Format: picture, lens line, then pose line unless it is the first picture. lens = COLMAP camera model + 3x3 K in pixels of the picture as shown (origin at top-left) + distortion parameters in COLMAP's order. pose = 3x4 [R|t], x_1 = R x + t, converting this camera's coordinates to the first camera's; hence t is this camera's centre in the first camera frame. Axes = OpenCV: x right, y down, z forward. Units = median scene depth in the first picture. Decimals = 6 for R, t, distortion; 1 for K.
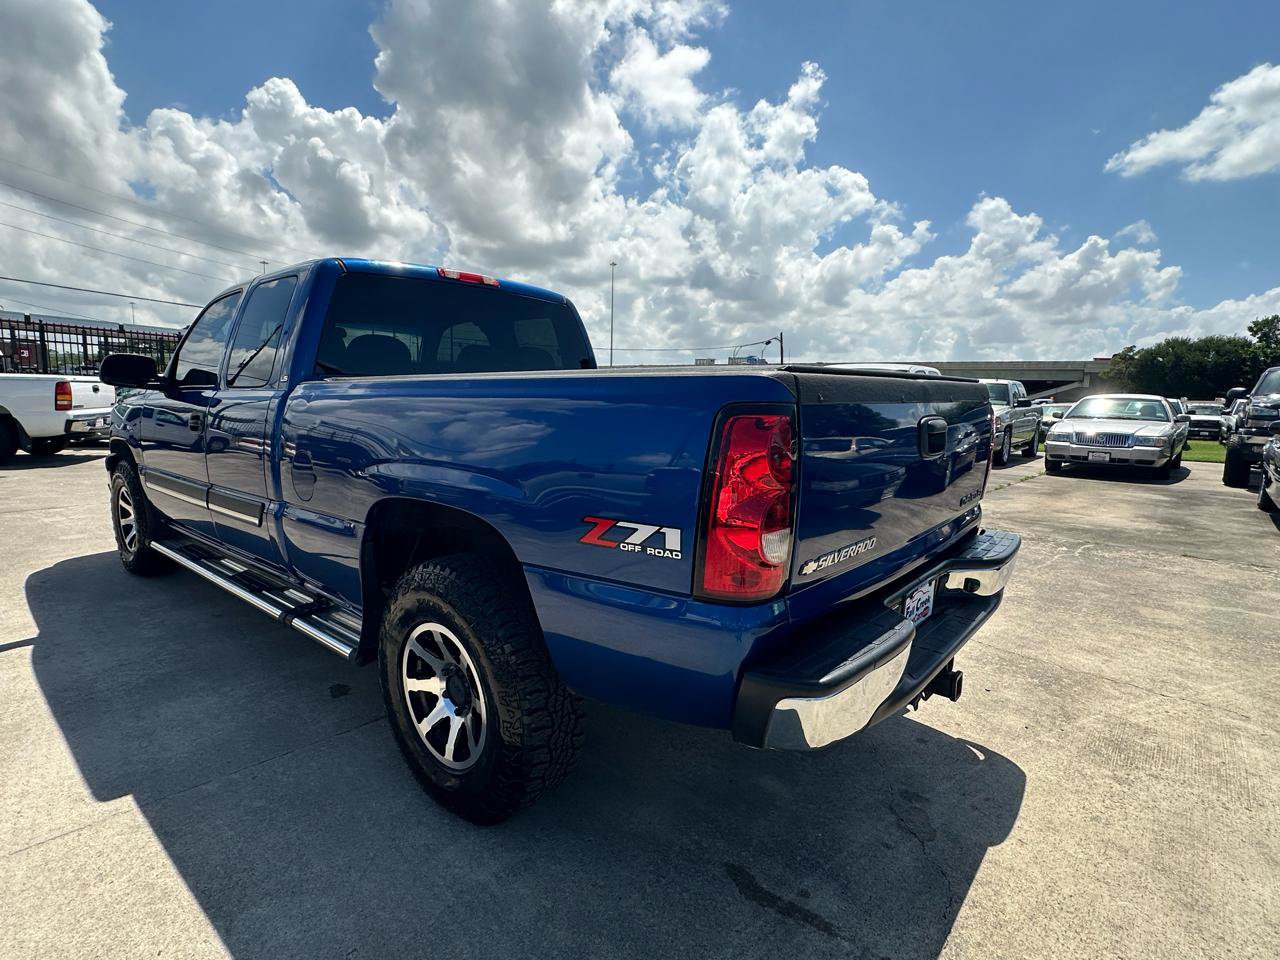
lens RADIAL K [[658.9, 0, 640.0], [0, 658.9, 480.0], [0, 0, 1]] dist [0.000549, -0.000560]
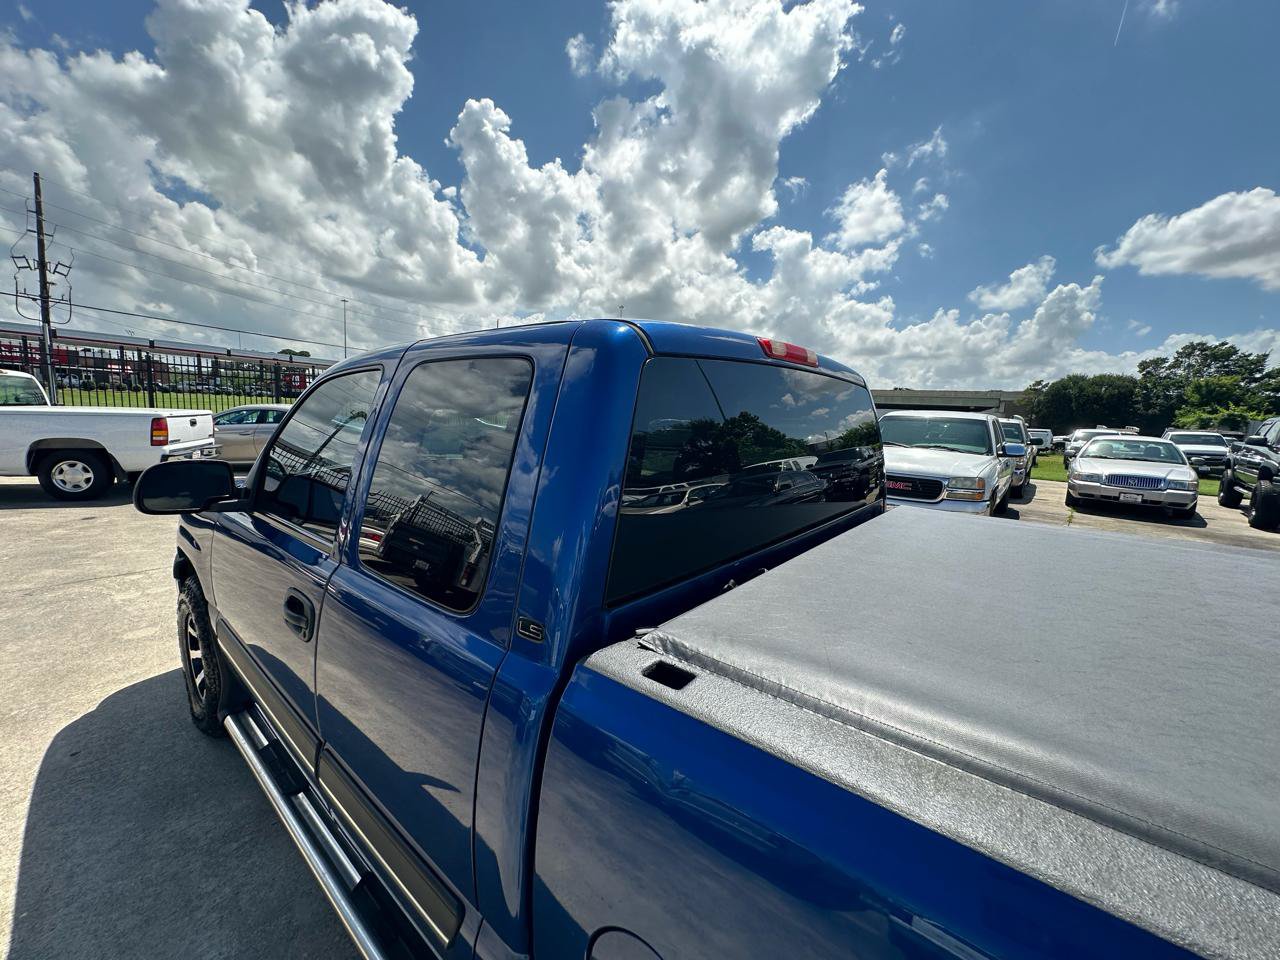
lens RADIAL K [[514.6, 0, 640.0], [0, 514.6, 480.0], [0, 0, 1]] dist [0.000346, 0.000137]
pose [[0.999840, 0.016733, 0.006278, -0.508479], [-0.016783, 0.999827, 0.008014, -0.262468], [-0.006143, -0.008118, 0.999948, 0.740903]]
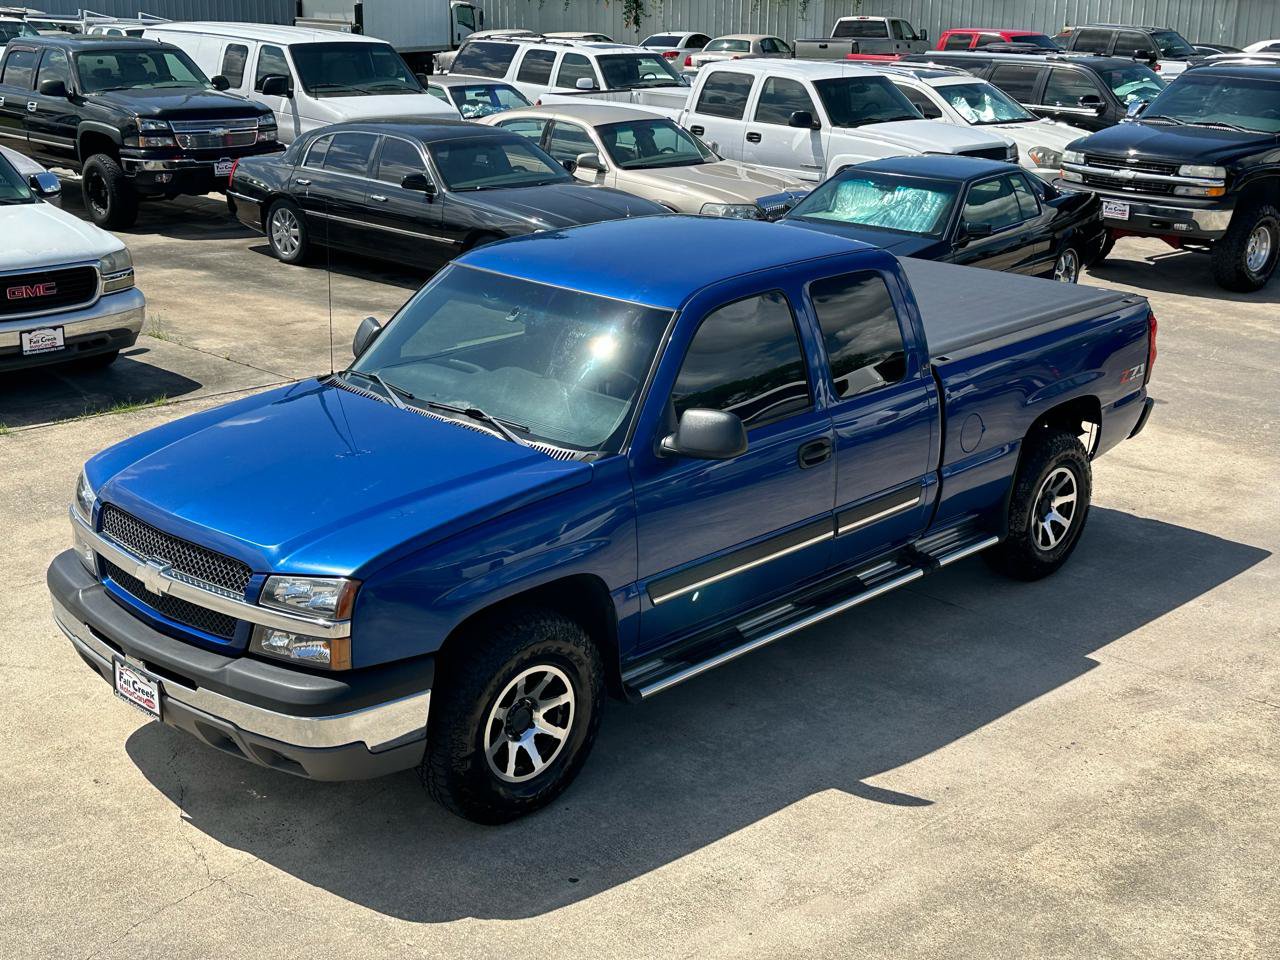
lens RADIAL K [[1626.6, 0, 644.3], [0, 1626.6, 475.5], [0, 0, 1]] dist [0.141159, -0.019296]
pose [[0.052614, -0.313047, 0.948279, -3.477758], [0.117000, 0.944987, 0.305468, -0.942158], [-0.991737, 0.094877, 0.086346, 1.335131]]
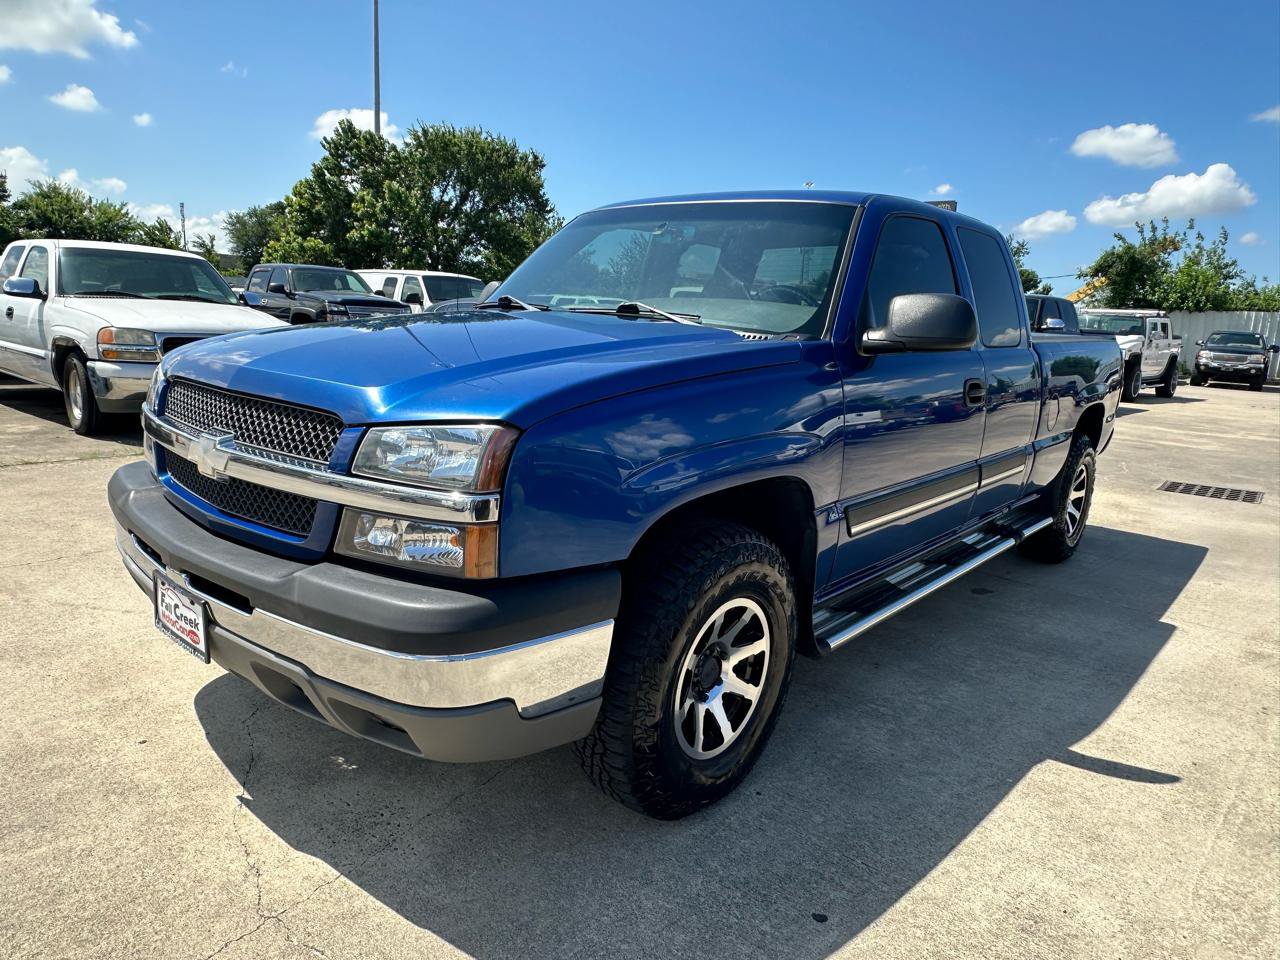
lens RADIAL K [[817.3, 0, 631.5], [0, 817.3, 486.7], [0, 0, 1]] dist [-0.003501, -0.001044]
pose [[0.009537, -0.219701, 0.975521, -2.153667], [0.083519, 0.972331, 0.218167, -0.292295], [-0.996461, 0.079394, 0.027623, 1.797683]]
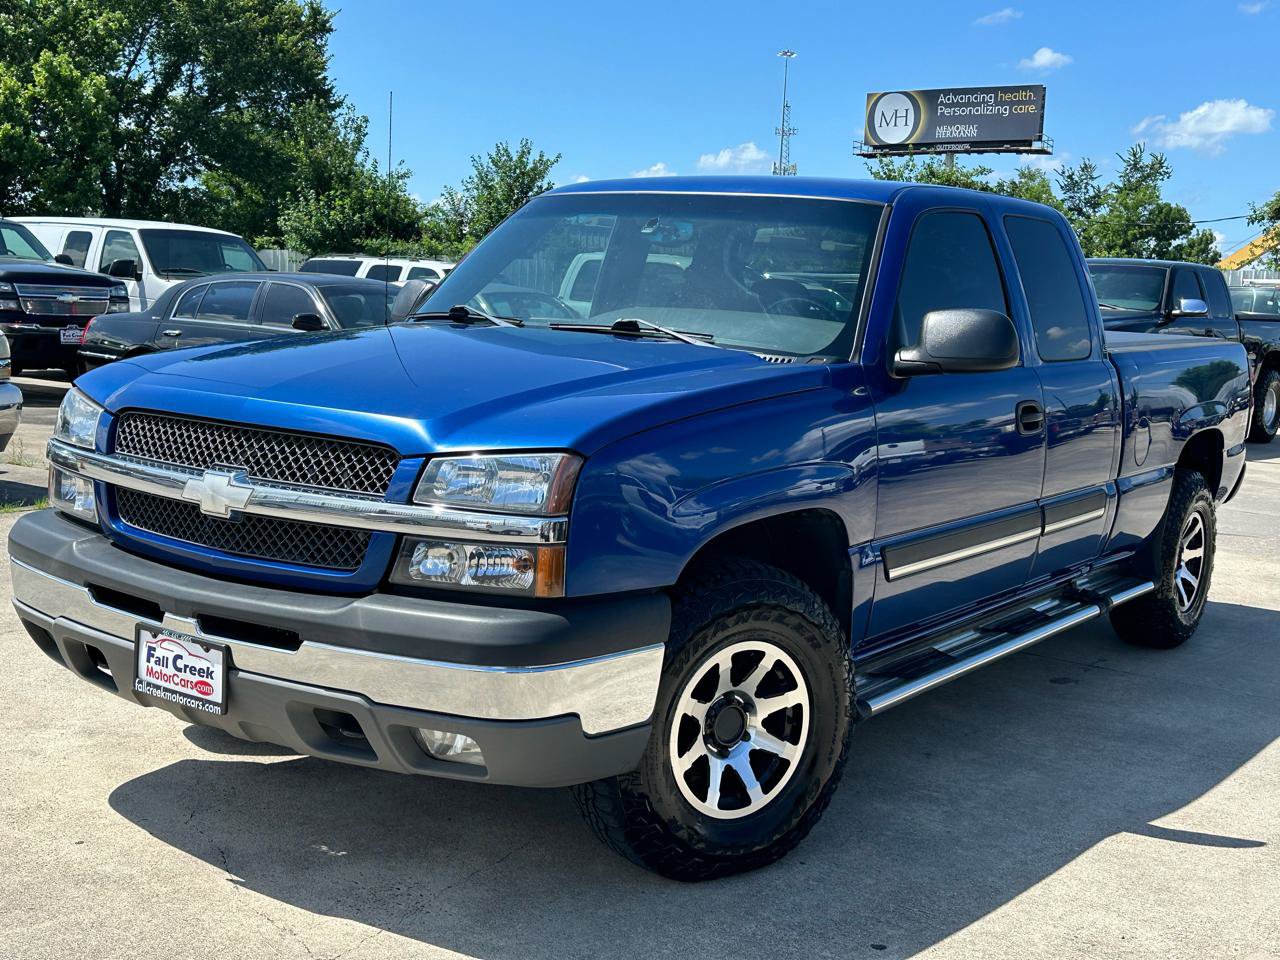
lens RADIAL K [[1503.6, 0, 638.7], [0, 1503.6, 489.4], [0, 0, 1]] dist [0.230712, -0.521309]
pose [[-0.098615, -0.146135, 0.984337, -2.778501], [0.085666, 0.984240, 0.154703, -0.368165], [-0.991431, 0.099580, -0.084542, 1.965358]]
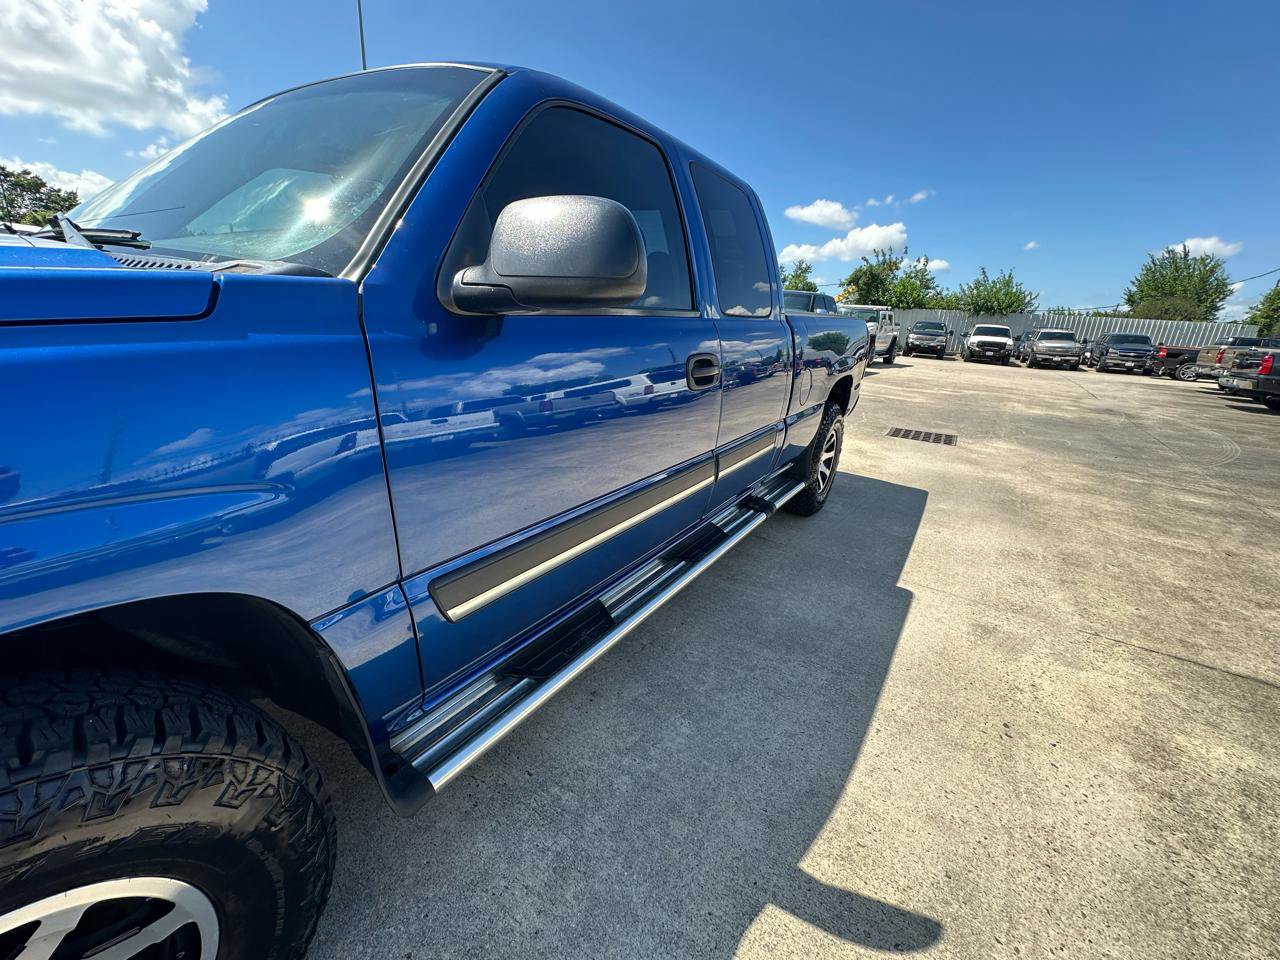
lens RADIAL K [[512.3, 0, 640.2], [0, 512.3, 479.3], [0, 0, 1]] dist [-0.001917, -0.000012]
pose [[-0.128025, -0.330407, 0.935115, -1.505064], [0.063415, 0.938218, 0.340185, -0.208237], [-0.989741, 0.102853, -0.099162, 1.441686]]
